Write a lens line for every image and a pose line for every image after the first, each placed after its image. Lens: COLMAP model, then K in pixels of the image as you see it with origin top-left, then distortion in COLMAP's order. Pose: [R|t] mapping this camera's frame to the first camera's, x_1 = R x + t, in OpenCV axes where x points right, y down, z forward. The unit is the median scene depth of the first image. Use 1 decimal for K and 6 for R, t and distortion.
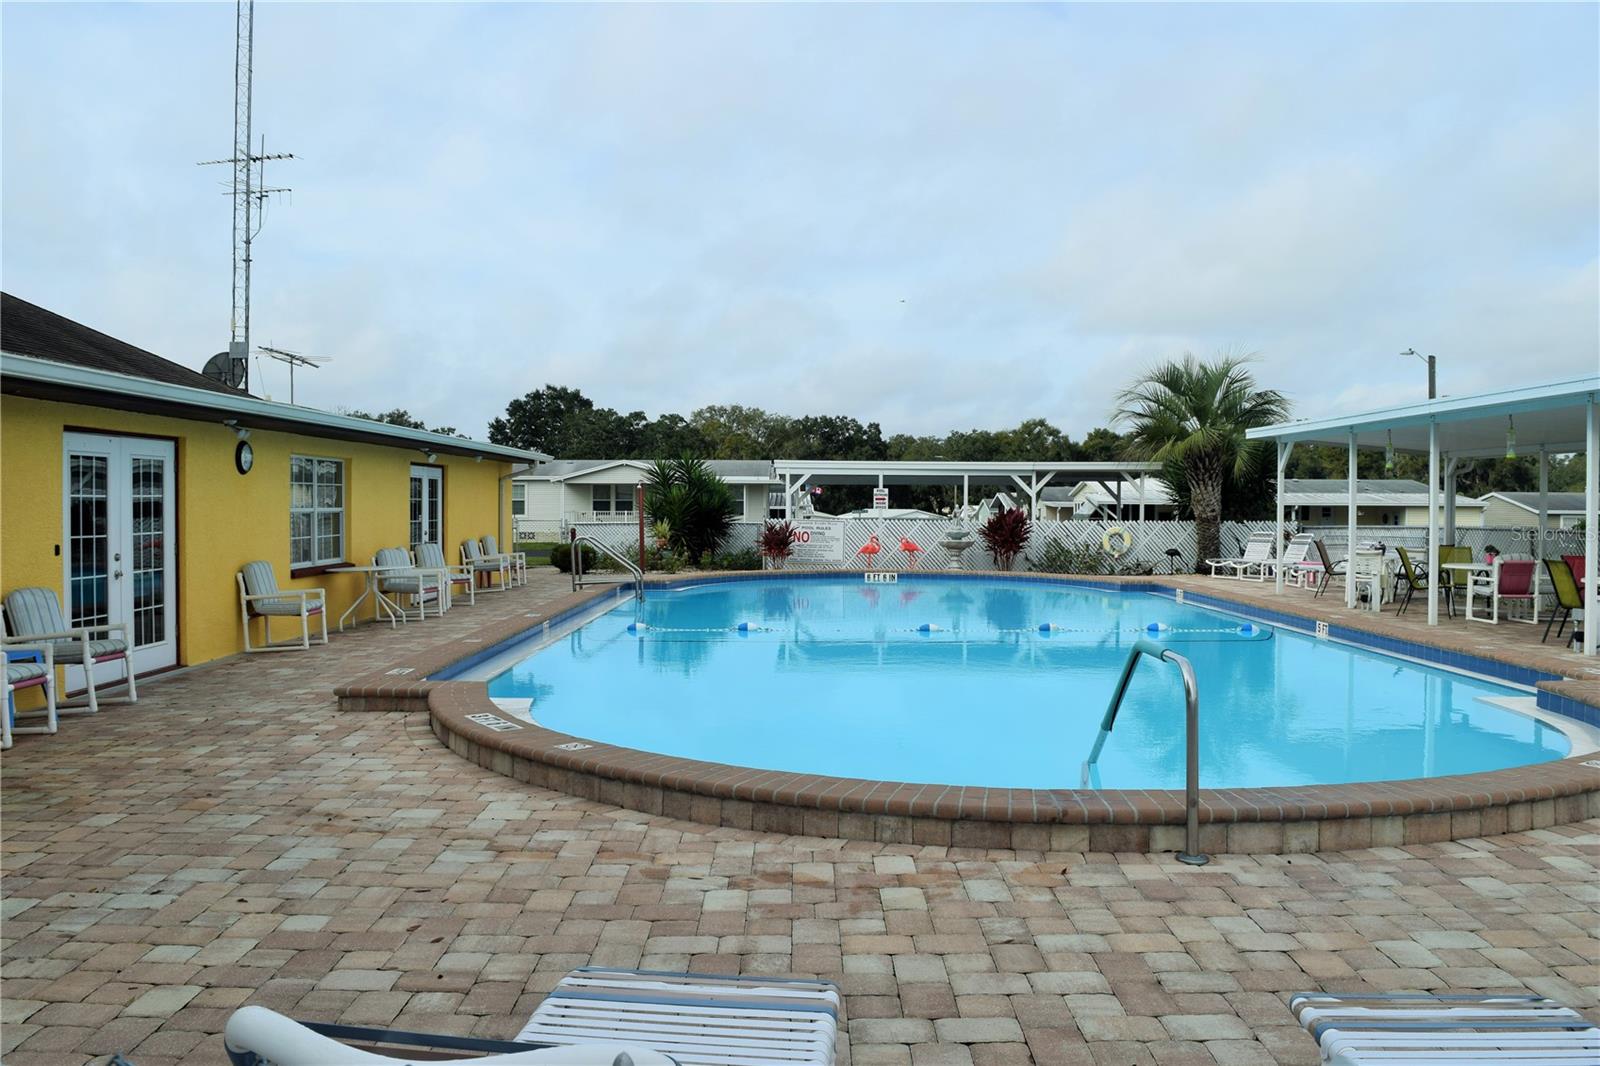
lens RADIAL K [[1269.9, 0, 800.0], [0, 1269.9, 533.0], [0, 0, 1]] dist [-0.100857, 0.032936]
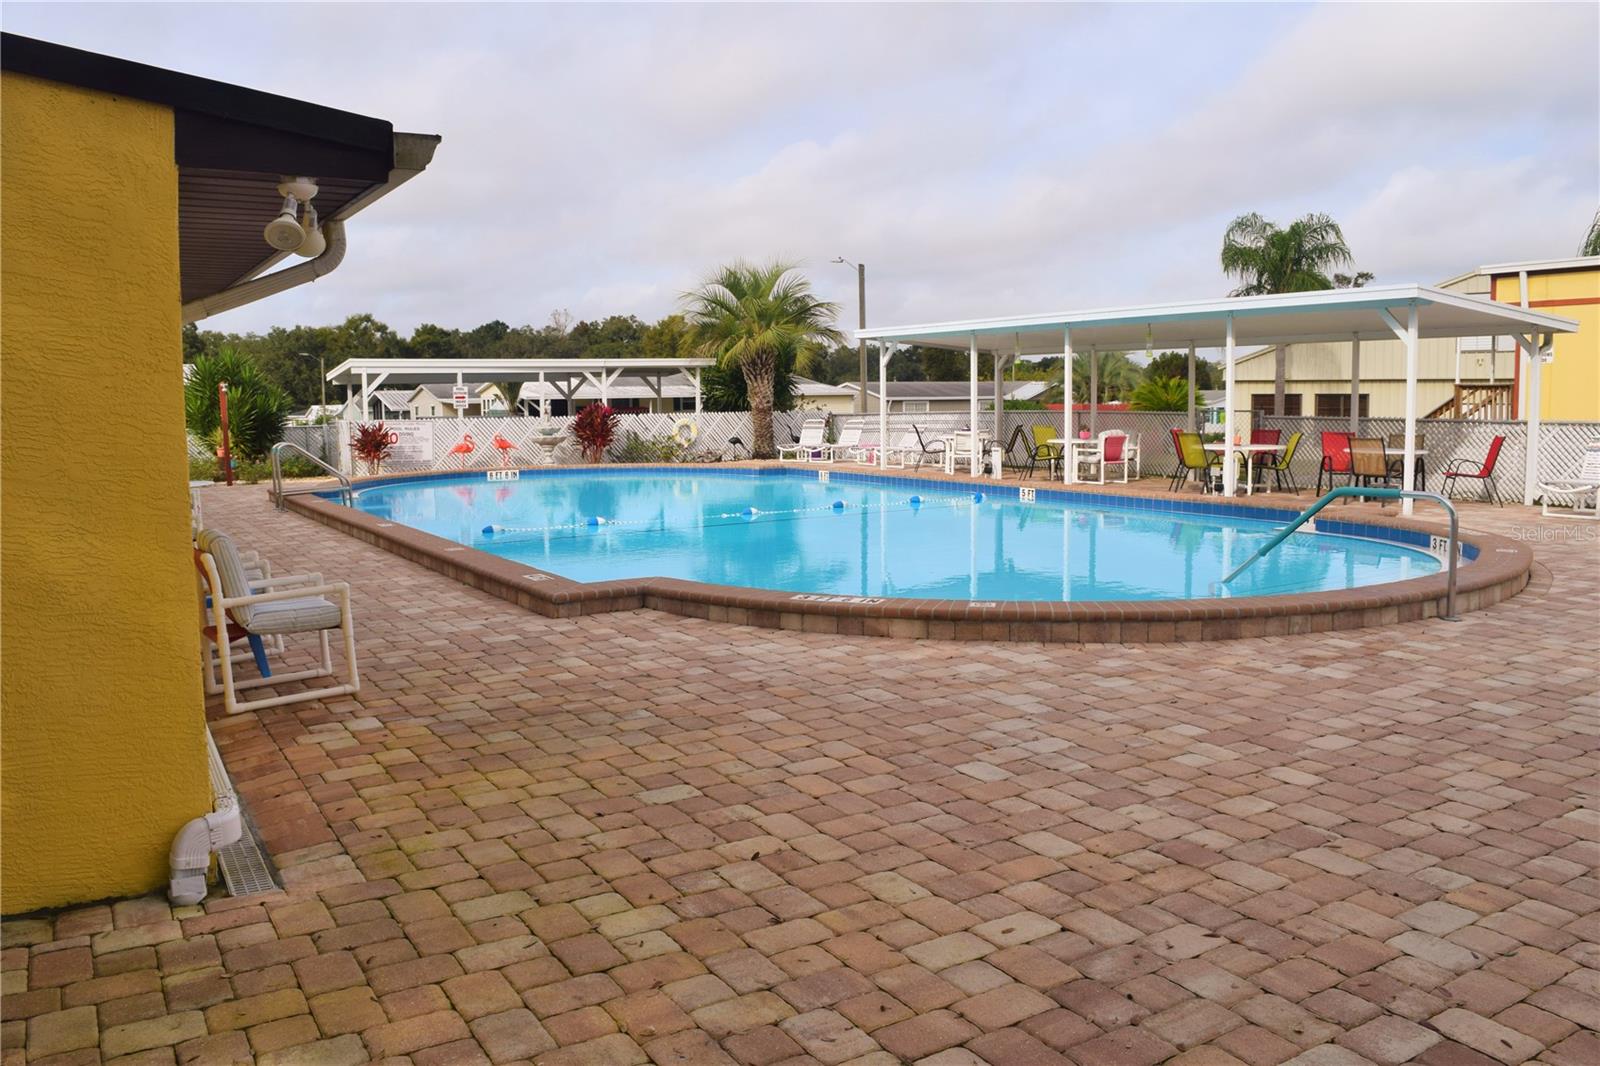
lens RADIAL K [[1269.9, 0, 800.0], [0, 1269.9, 533.0], [0, 0, 1]] dist [-0.100857, 0.032936]
pose [[0.849081, -0.071880, 0.523350, -0.245073], [0.028651, 0.995507, 0.090246, -0.002625], [-0.527485, -0.061632, 0.847326, 0.022639]]
